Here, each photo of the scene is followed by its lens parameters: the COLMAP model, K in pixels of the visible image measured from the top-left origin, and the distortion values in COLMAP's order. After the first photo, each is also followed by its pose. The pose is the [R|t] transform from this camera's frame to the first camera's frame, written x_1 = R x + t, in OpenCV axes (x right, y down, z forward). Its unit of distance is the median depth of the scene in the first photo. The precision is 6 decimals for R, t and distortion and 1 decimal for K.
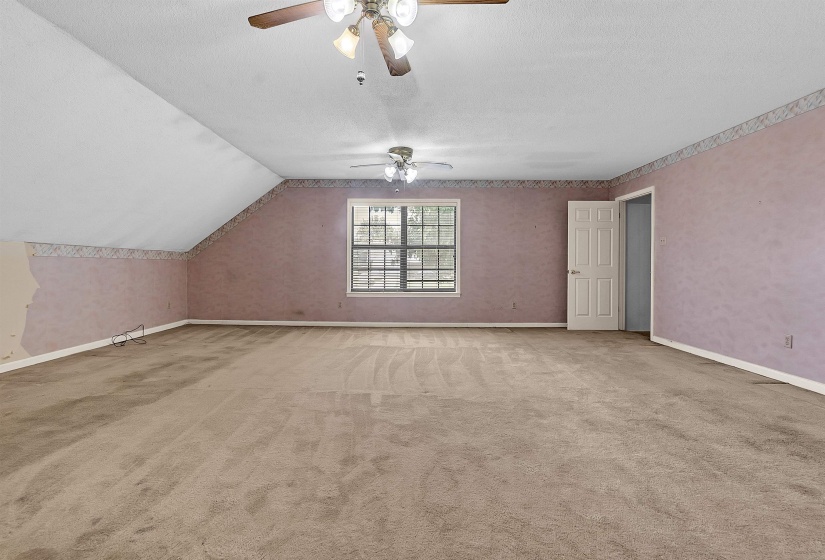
lens RADIAL K [[366.6, 0, 412.3], [0, 366.6, 275.2], [0, 0, 1]] dist [-0.000066, 0.000601]
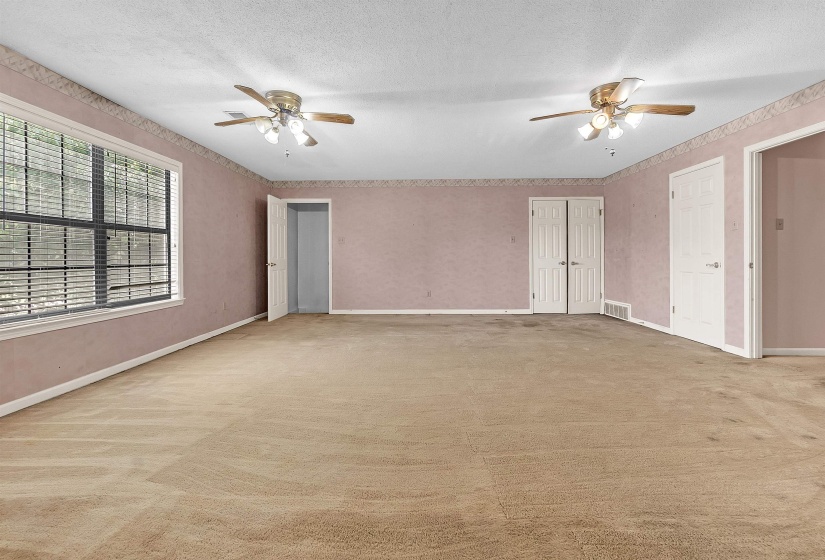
lens RADIAL K [[367.5, 0, 410.5], [0, 367.5, 264.6], [0, 0, 1]] dist [-0.000506, 0.001118]
pose [[0.020605, -0.022502, 0.999534, -0.572383], [0.031108, 0.999277, 0.021855, -0.018354], [-0.999304, 0.030643, 0.021290, 0.572547]]
